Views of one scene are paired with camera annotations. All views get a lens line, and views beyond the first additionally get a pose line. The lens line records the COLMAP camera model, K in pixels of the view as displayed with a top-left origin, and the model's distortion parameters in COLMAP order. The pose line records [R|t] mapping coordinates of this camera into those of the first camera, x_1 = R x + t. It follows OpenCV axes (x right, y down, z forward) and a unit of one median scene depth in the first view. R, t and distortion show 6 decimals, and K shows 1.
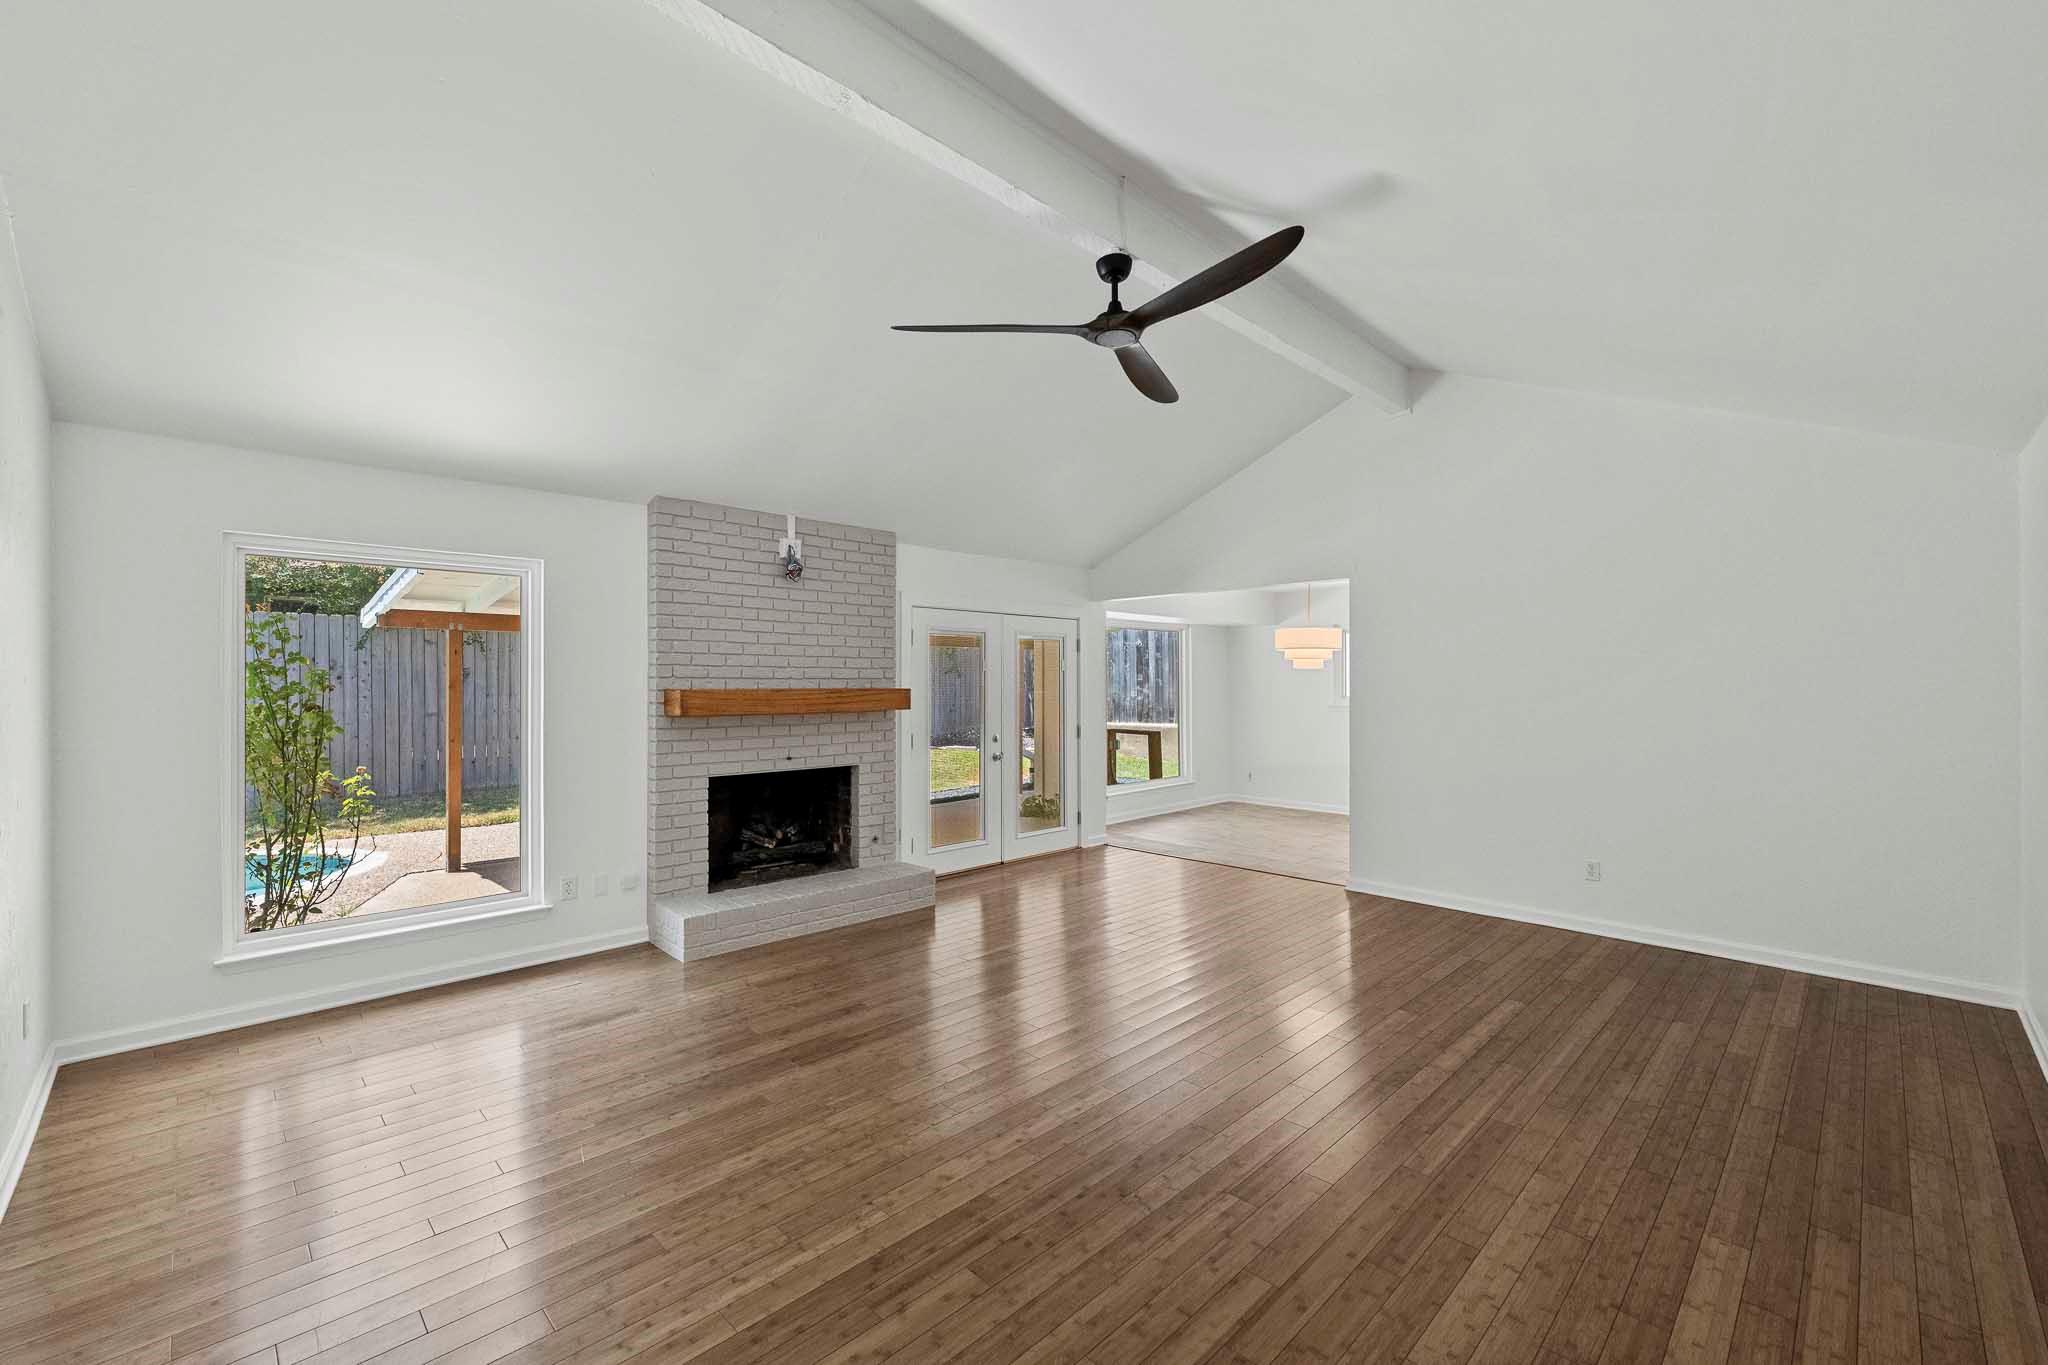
lens RADIAL K [[839.5, 0, 1025.4], [0, 839.5, 669.2], [0, 0, 1]] dist [-0.000387, -0.000821]
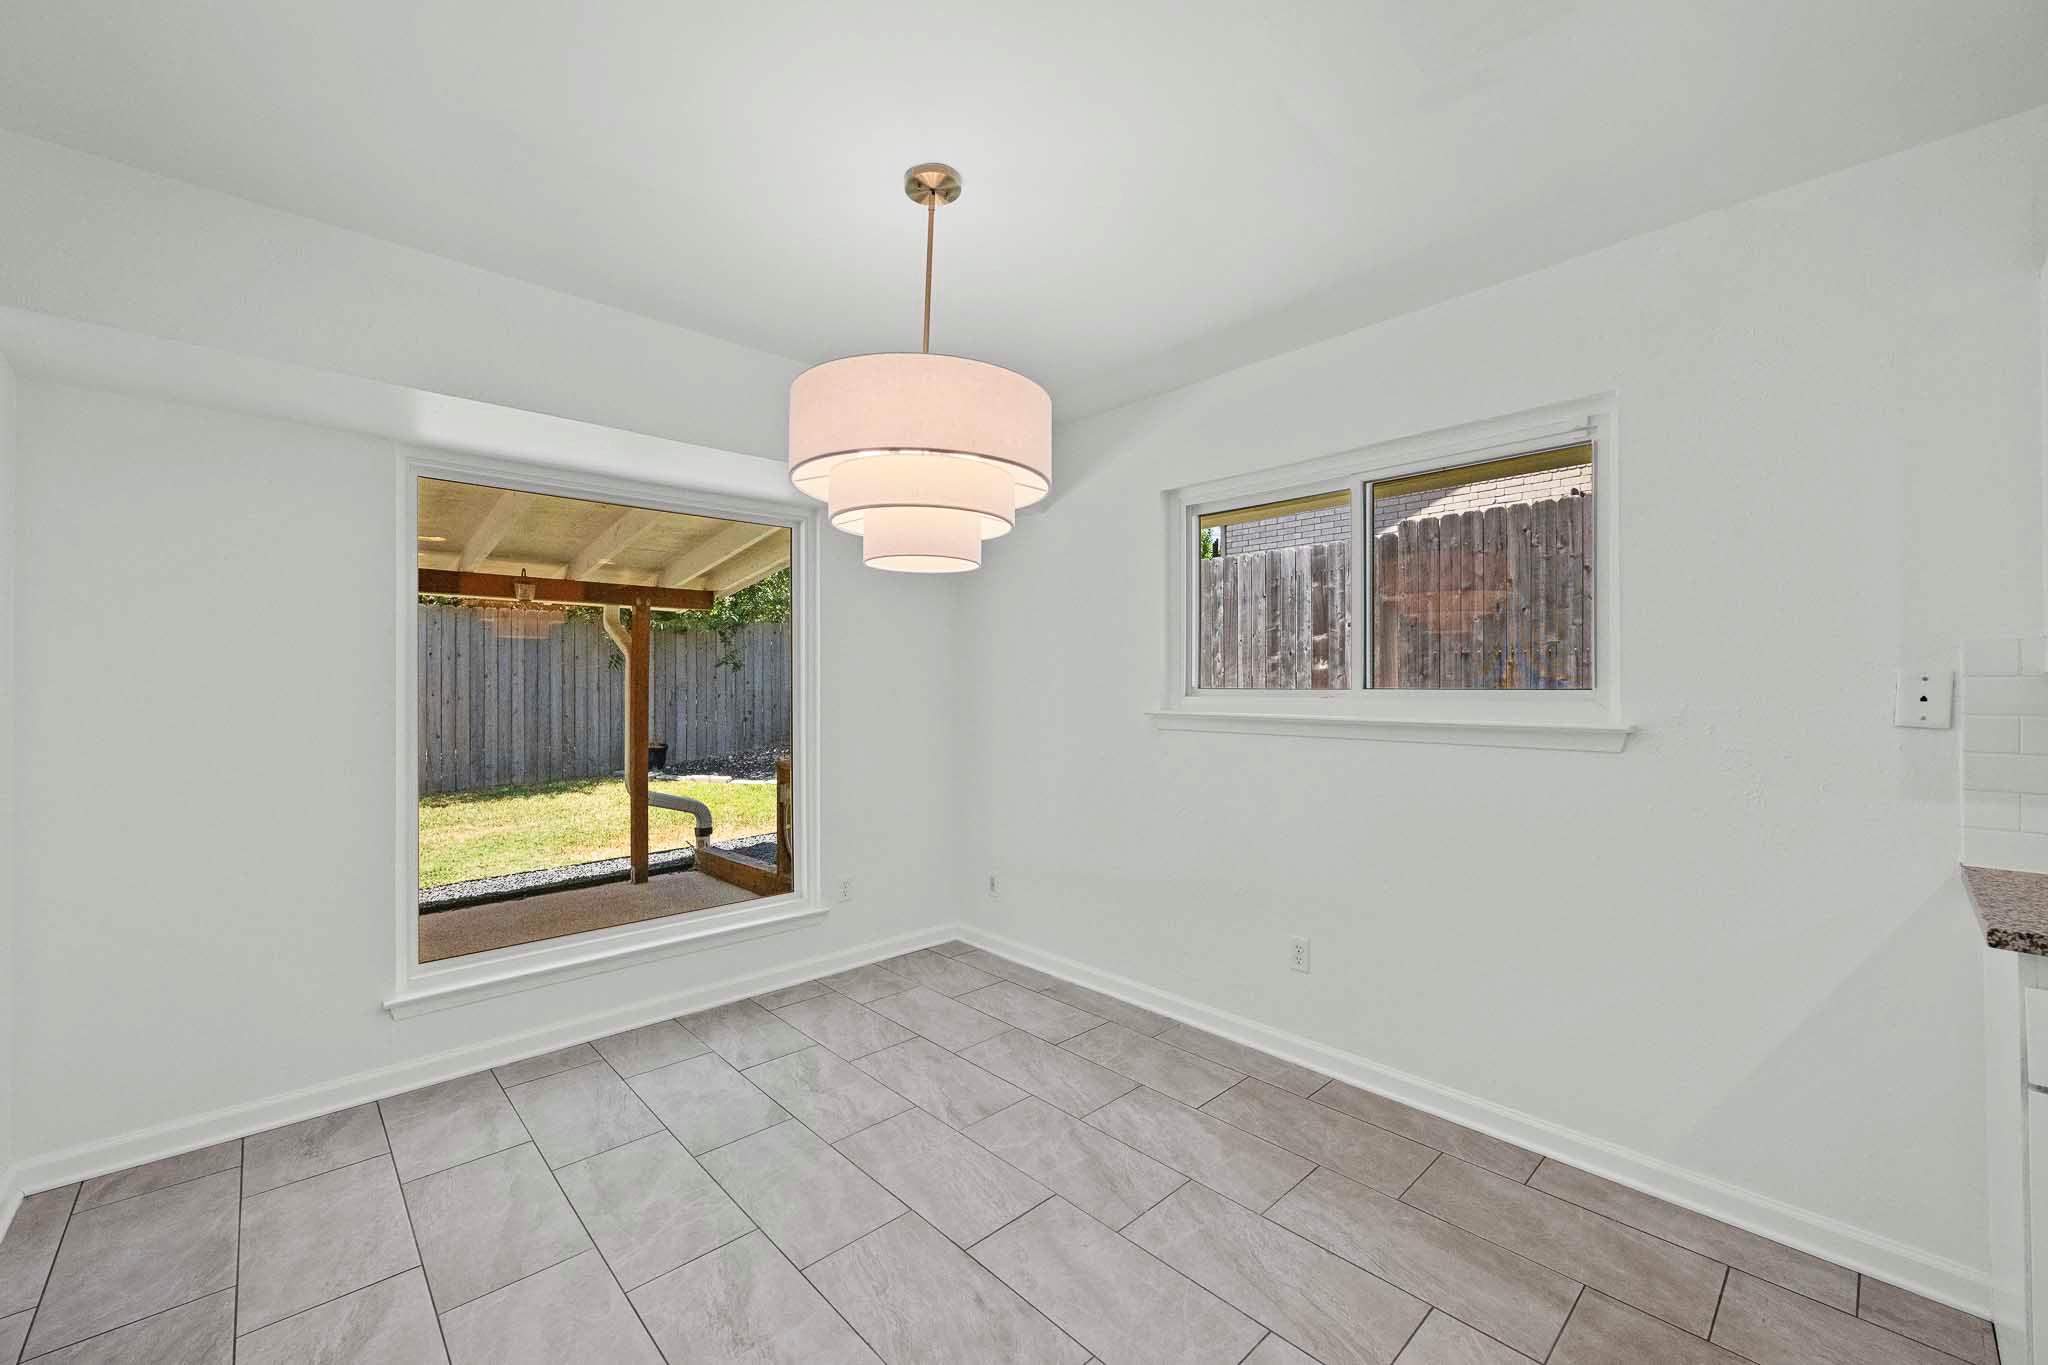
lens RADIAL K [[815.0, 0, 1033.4], [0, 815.0, 677.5], [0, 0, 1]] dist [0.002578, -0.000010]
pose [[0.999810, -0.002186, -0.019358, 0.562340], [0.002270, 0.999988, 0.004335, 0.045143], [0.019348, -0.004378, 0.999803, 1.150571]]
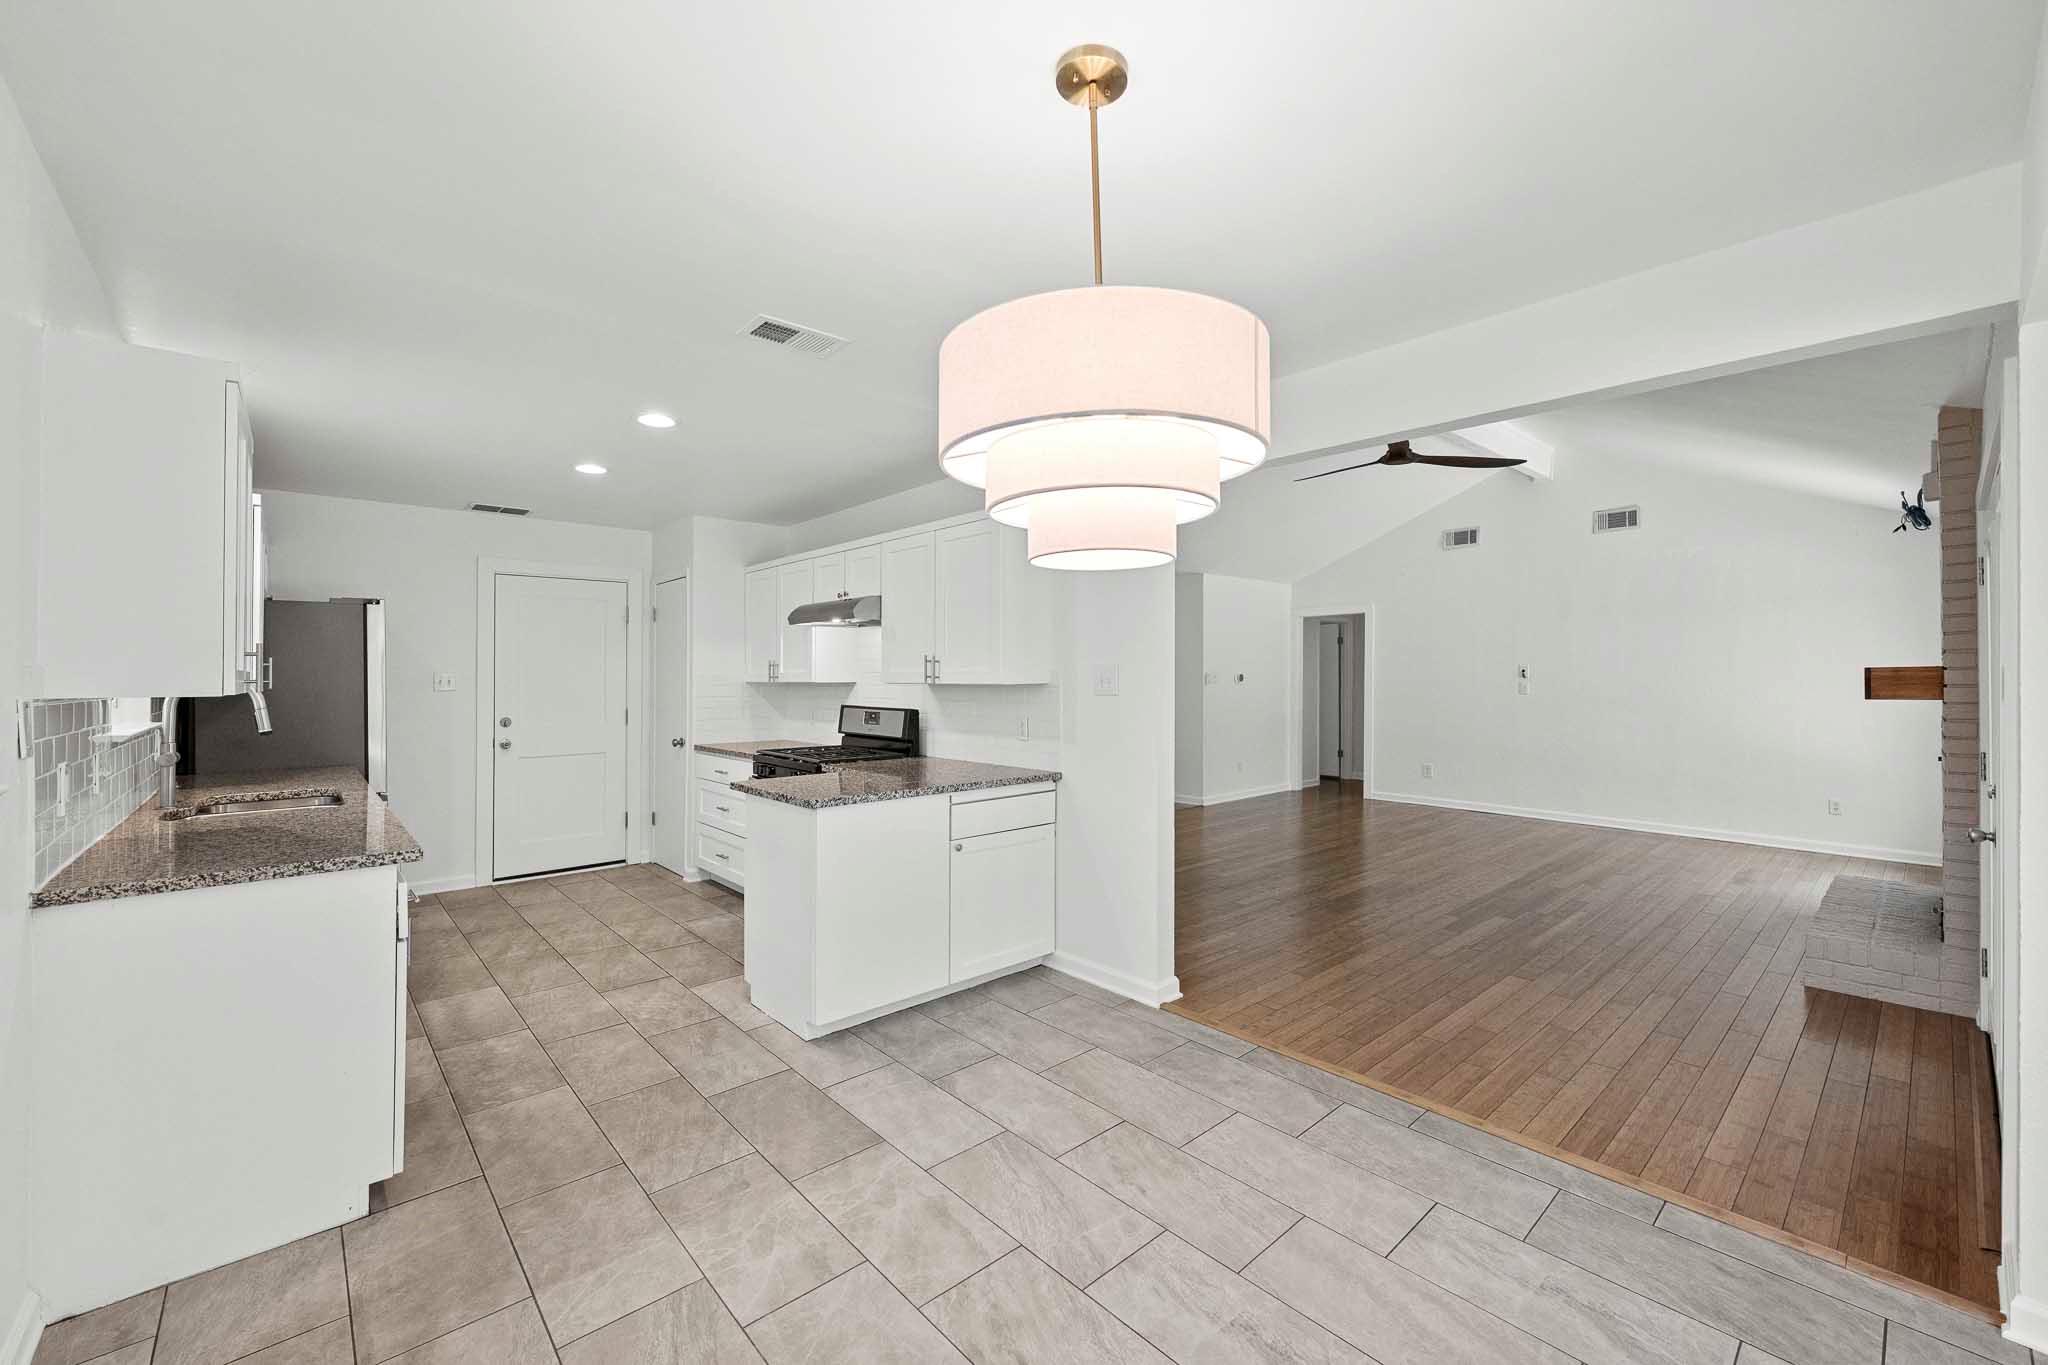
lens RADIAL K [[815.0, 0, 1031.9], [0, 815.0, 670.9], [0, 0, 1]] dist [0.002578, -0.000010]
pose [[-0.999137, 0.003106, 0.041410, 0.515619], [0.002103, 0.999704, -0.024245, 0.043083], [-0.041473, -0.024137, -0.998848, 1.804067]]
